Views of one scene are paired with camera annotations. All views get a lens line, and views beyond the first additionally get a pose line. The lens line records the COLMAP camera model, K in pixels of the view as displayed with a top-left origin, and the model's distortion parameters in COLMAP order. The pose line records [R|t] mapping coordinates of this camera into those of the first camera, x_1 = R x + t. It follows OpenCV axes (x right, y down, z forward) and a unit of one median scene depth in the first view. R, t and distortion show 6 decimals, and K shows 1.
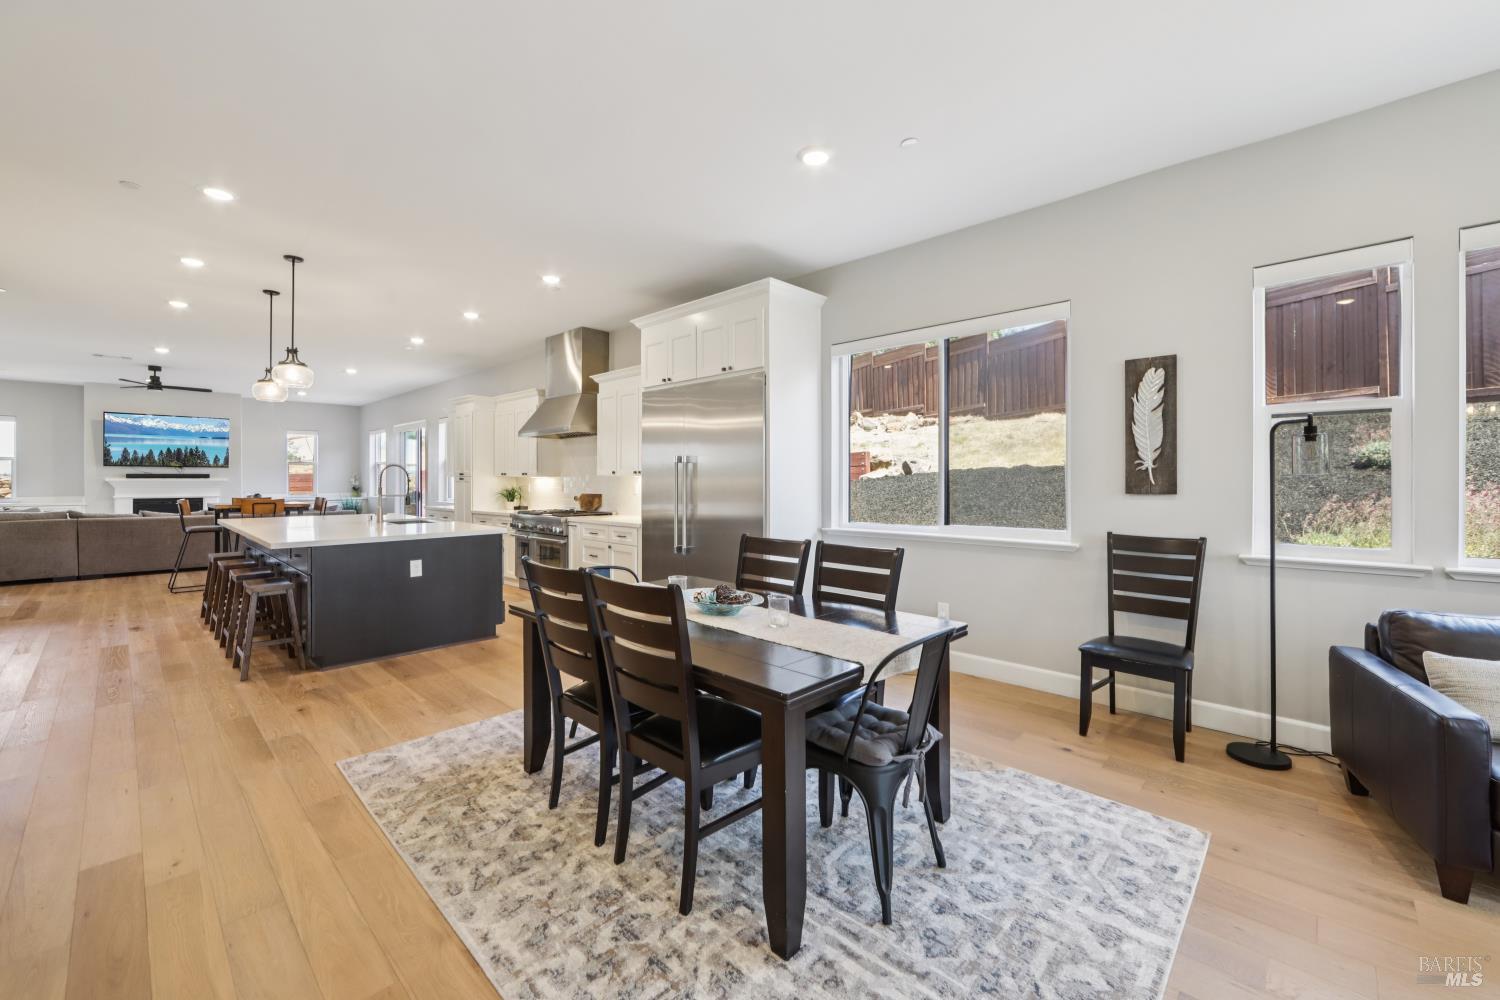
lens RADIAL K [[603.8, 0, 747.8], [0, 603.8, 480.0], [0, 0, 1]] dist [-0.013714, 0.002562]
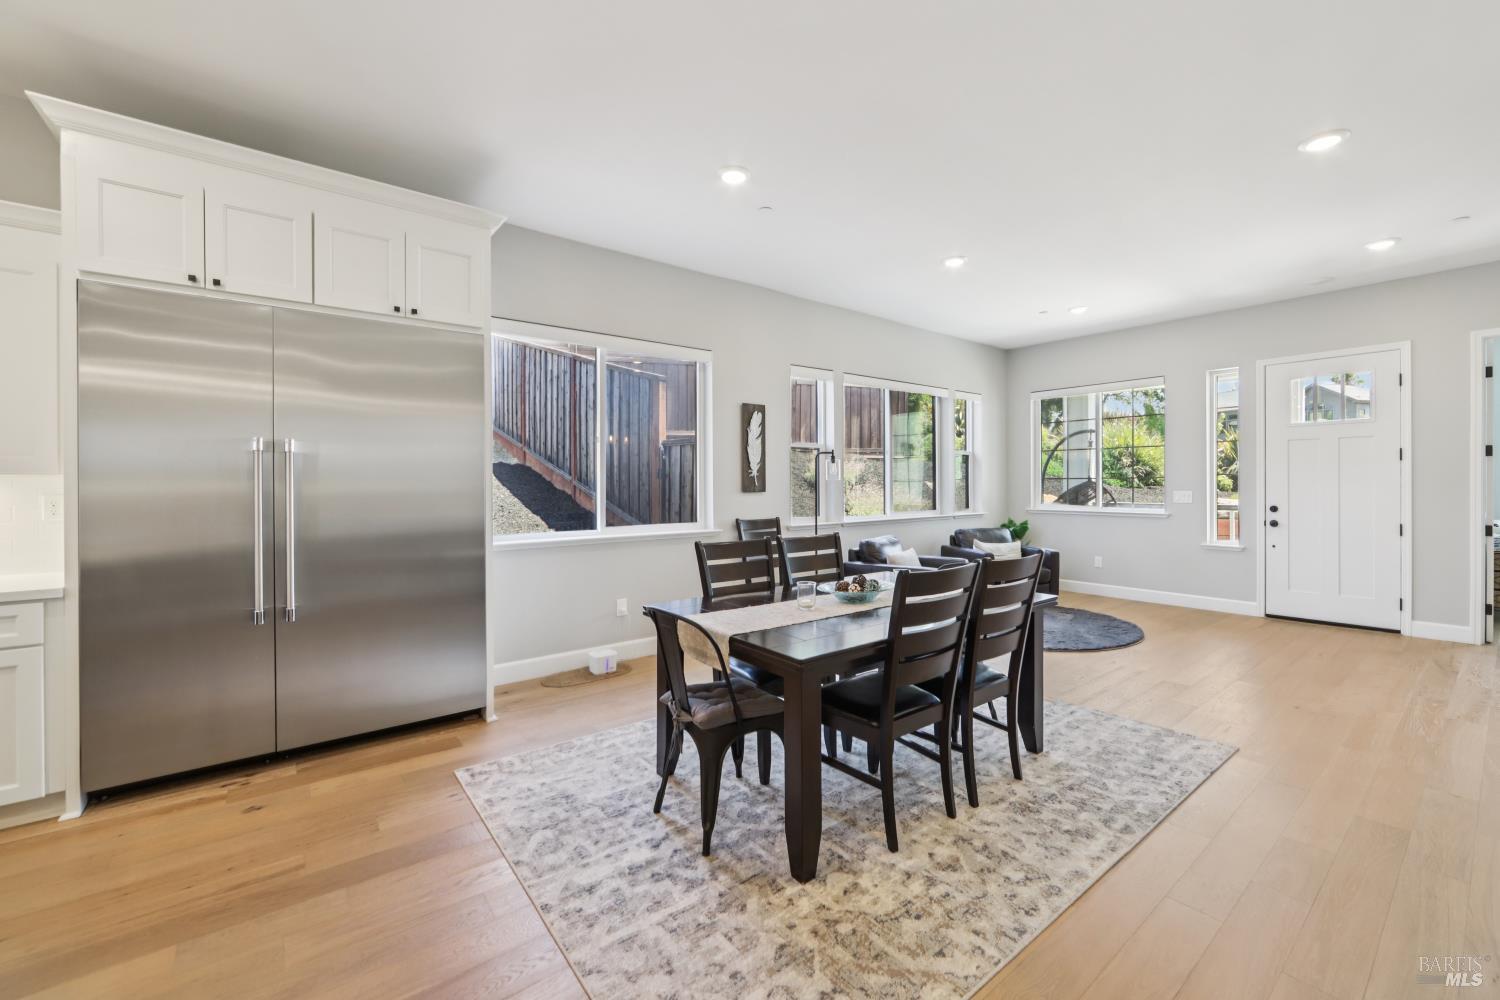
lens RADIAL K [[603.8, 0, 767.6], [0, 603.8, 488.8], [0, 0, 1]] dist [-0.013714, 0.002562]
pose [[0.132819, -0.008713, 0.991102, -0.875238], [0.003986, 0.999958, 0.008257, 0.001992], [-0.991132, 0.002854, 0.132849, 0.760777]]
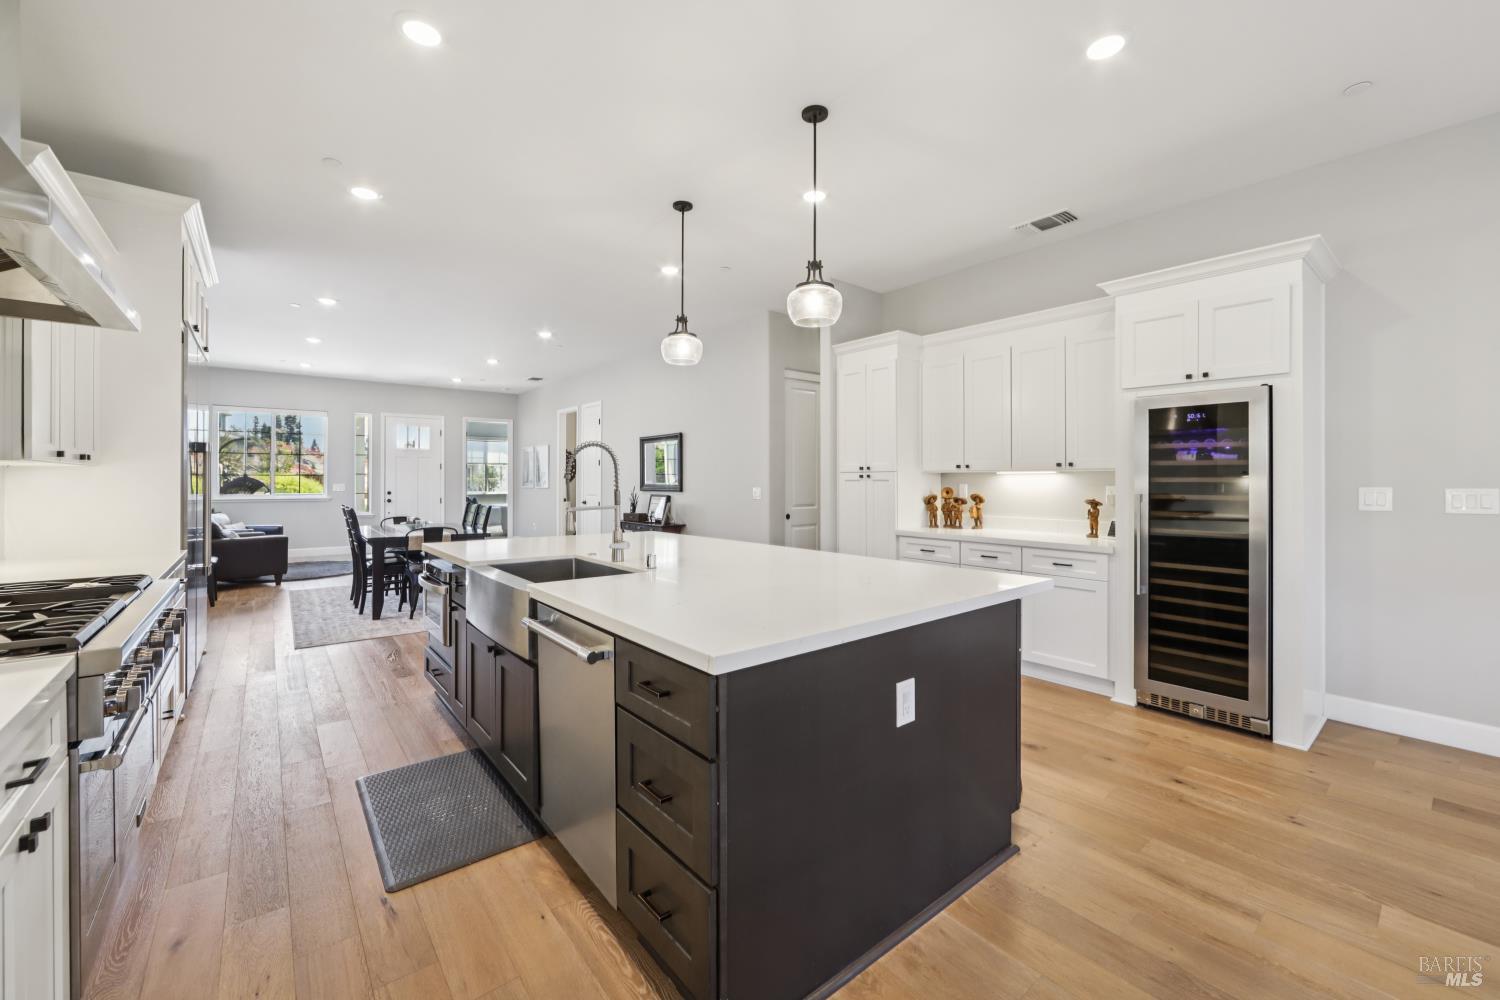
lens RADIAL K [[603.8, 0, 749.5], [0, 603.8, 476.9], [0, 0, 1]] dist [-0.013714, 0.002562]
pose [[-0.990785, 0.000555, 0.135440, -1.341249], [0.000087, 0.999994, -0.003462, 0.004032], [-0.135441, -0.003418, -0.990780, 2.499767]]
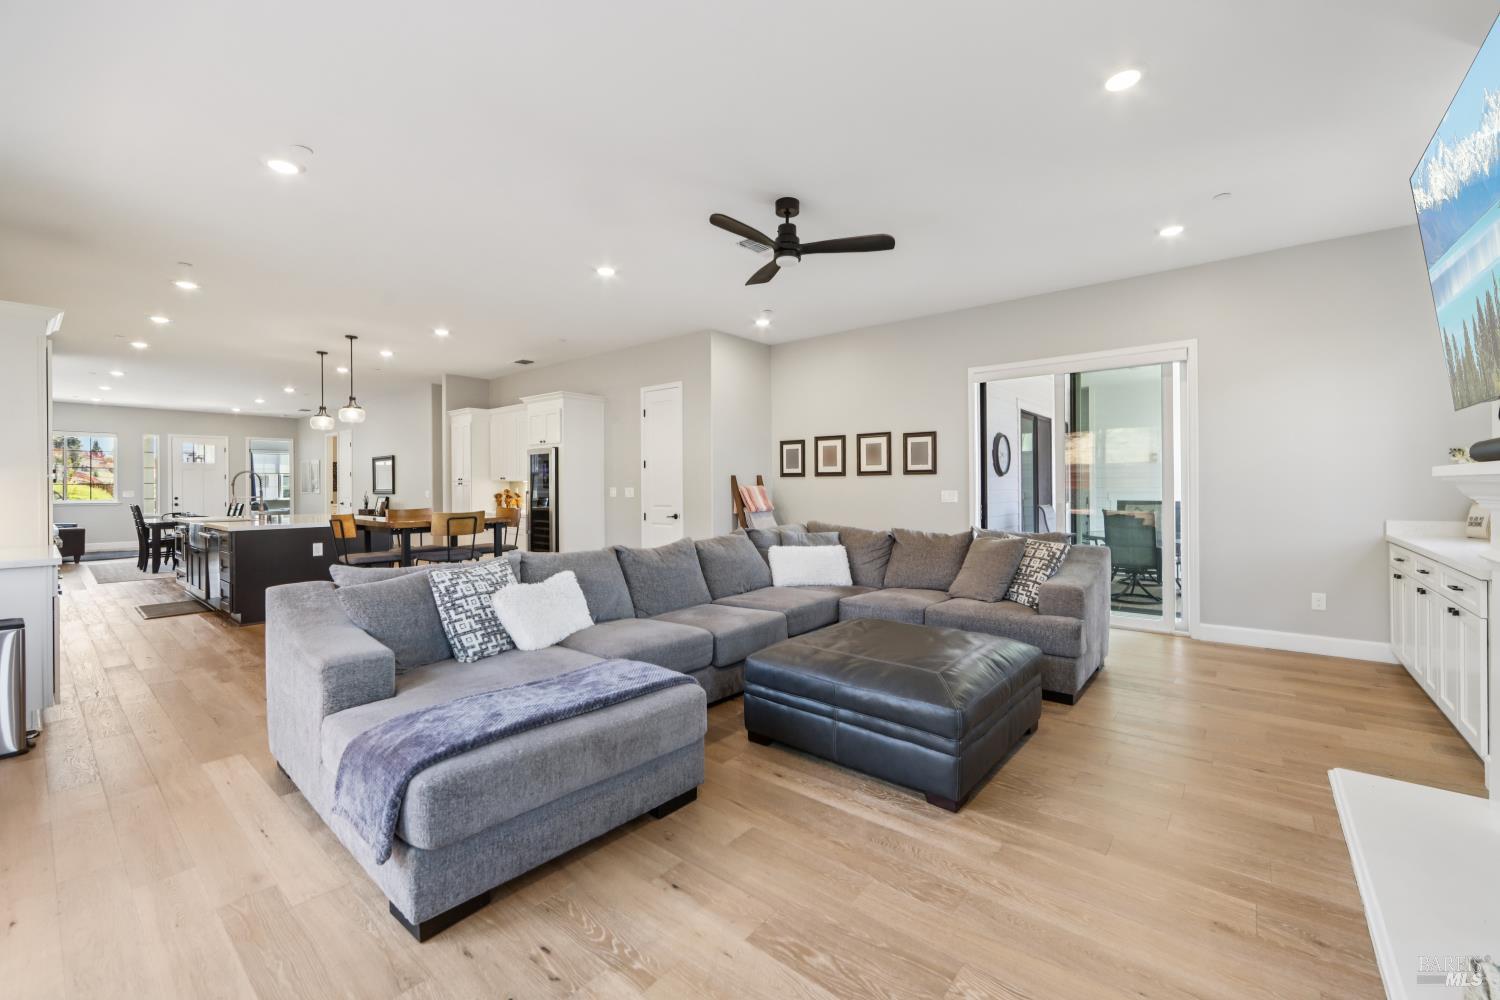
lens RADIAL K [[603.8, 0, 747.6], [0, 603.8, 485.3], [0, 0, 1]] dist [-0.013714, 0.002562]
pose [[-0.997812, 0.005120, -0.065921, -2.540778], [0.005164, 0.999987, -0.000504, 0.012515], [0.065917, -0.000843, -0.997825, 3.806590]]
